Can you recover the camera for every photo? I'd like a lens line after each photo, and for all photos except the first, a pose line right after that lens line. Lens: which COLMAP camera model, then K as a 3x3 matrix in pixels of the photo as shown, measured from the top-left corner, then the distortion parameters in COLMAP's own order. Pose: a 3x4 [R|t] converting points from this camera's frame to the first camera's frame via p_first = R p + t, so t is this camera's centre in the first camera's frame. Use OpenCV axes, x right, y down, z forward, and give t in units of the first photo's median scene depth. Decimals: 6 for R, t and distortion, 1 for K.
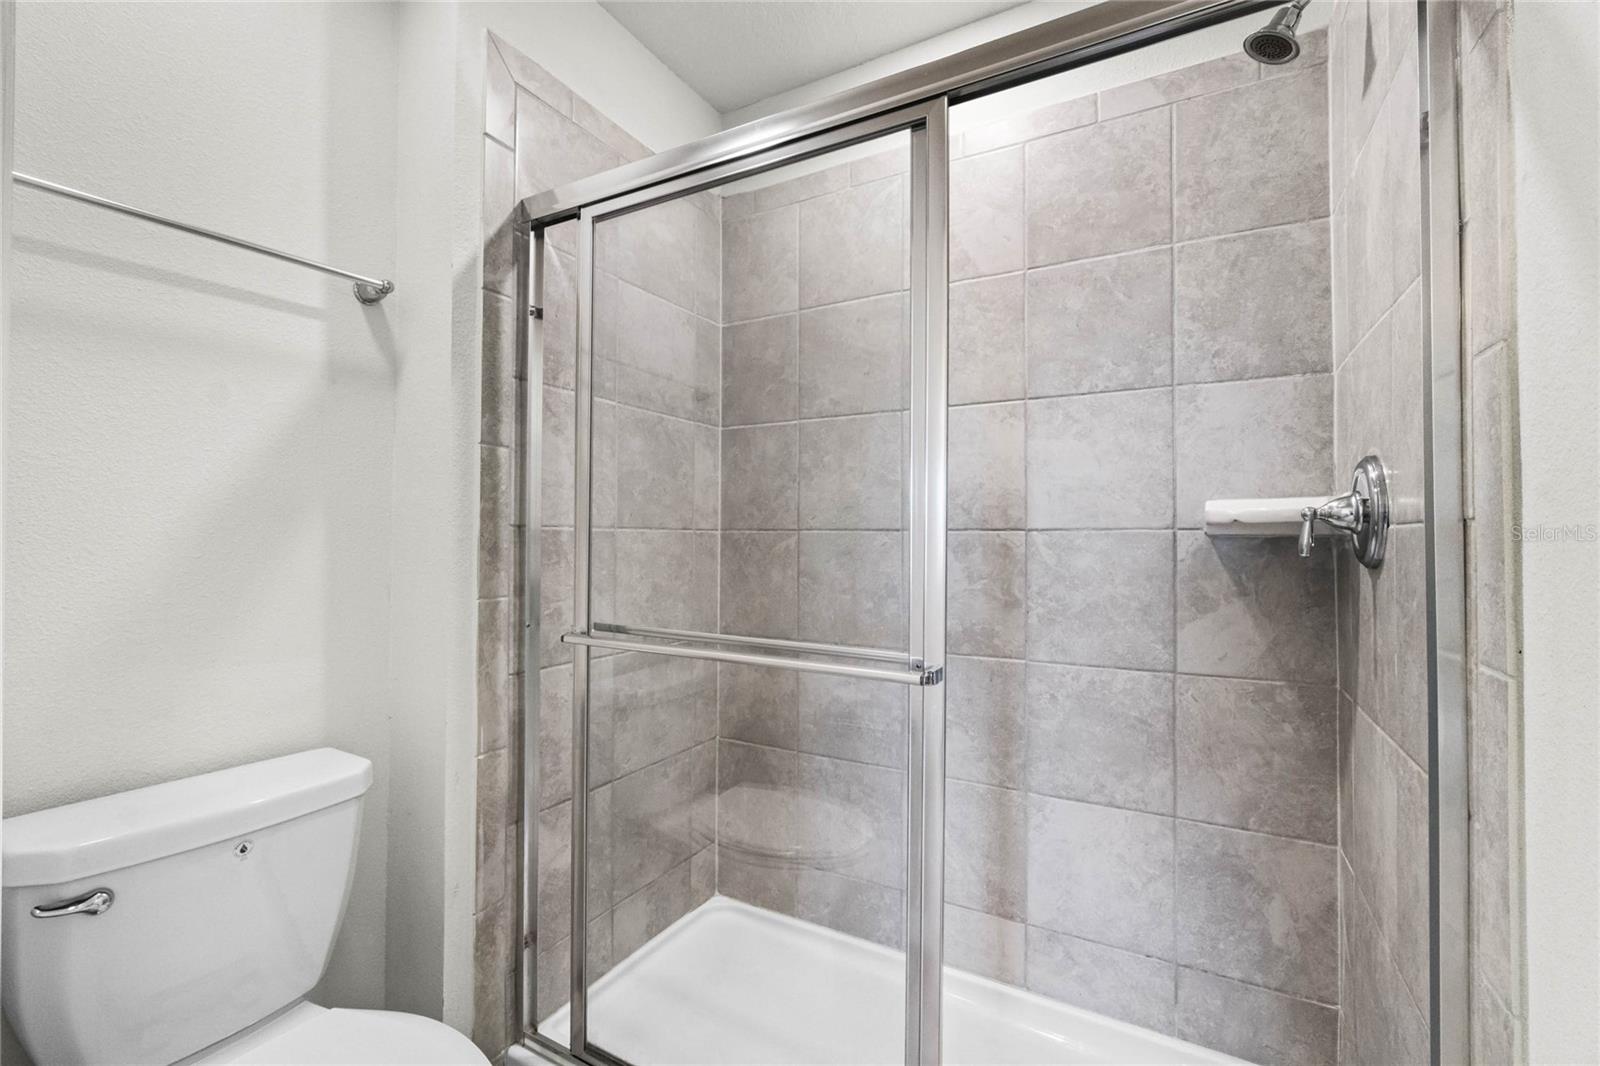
lens RADIAL K [[692.9, 0, 803.3], [0, 692.9, 537.1], [0, 0, 1]] dist [-0.010647, 0.003986]
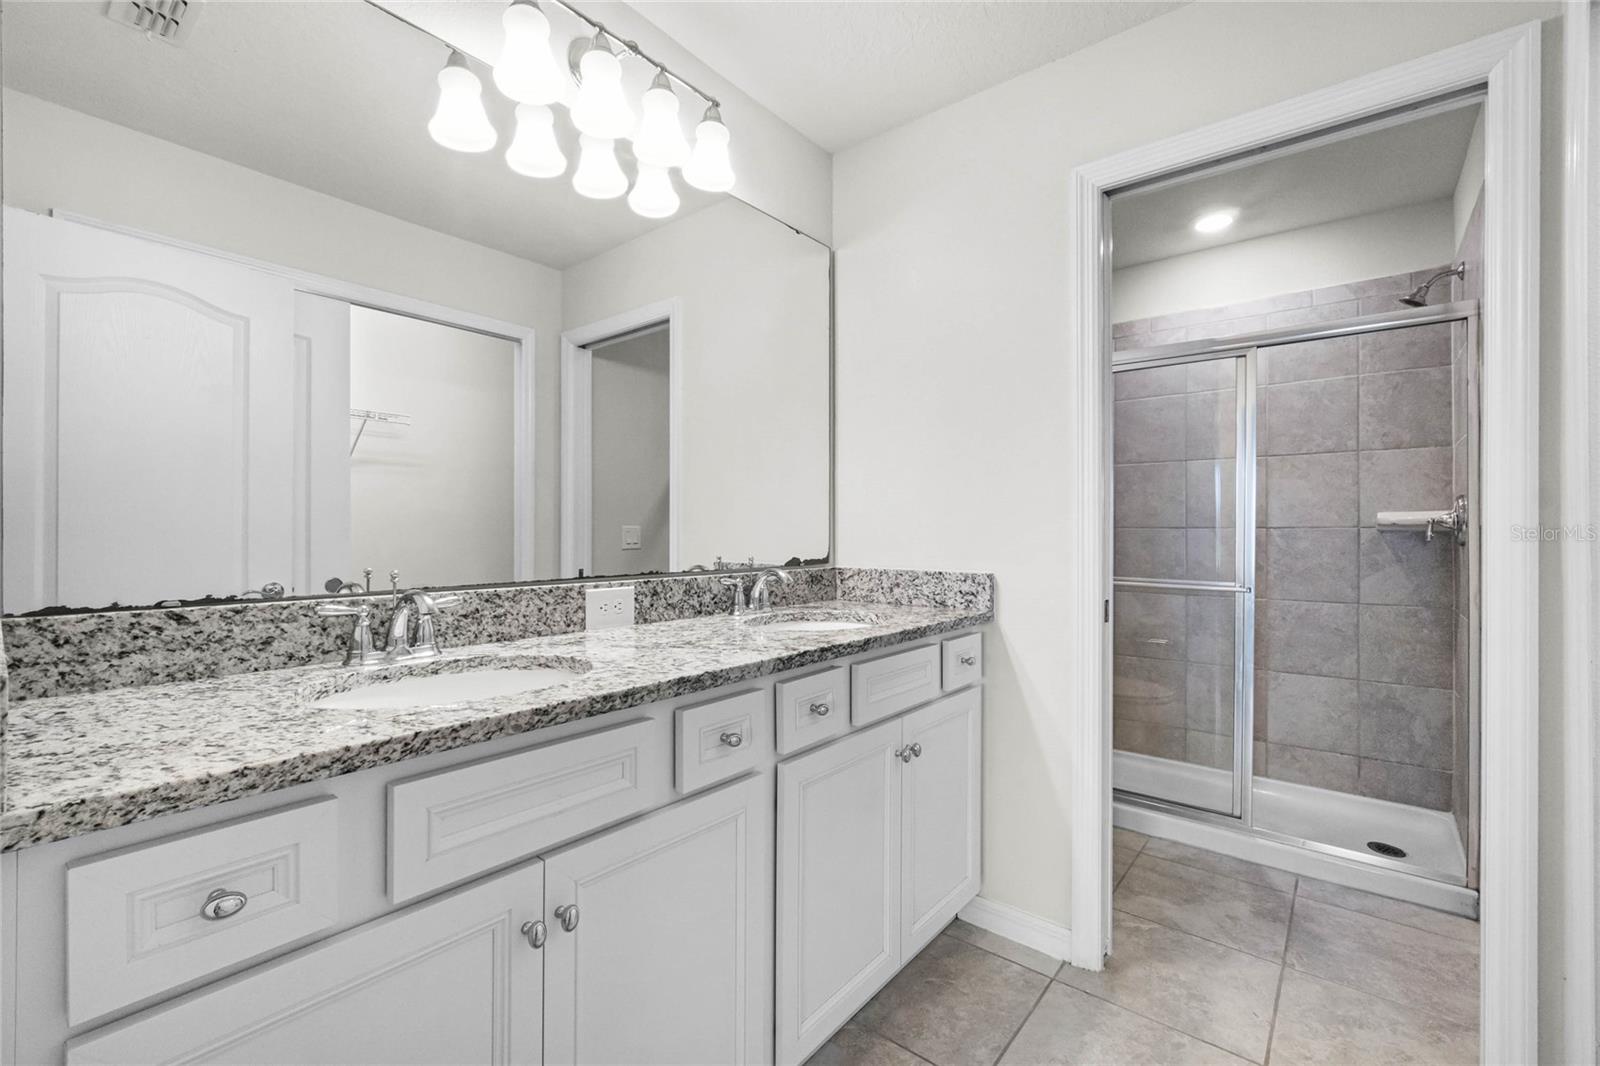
lens RADIAL K [[692.9, 0, 795.4], [0, 692.9, 537.7], [0, 0, 1]] dist [-0.010647, 0.003986]
pose [[0.983004, -0.003528, -0.183548, -0.638291], [0.006054, 0.999895, 0.013202, -0.017747], [0.183482, -0.014089, 0.982922, -1.147540]]
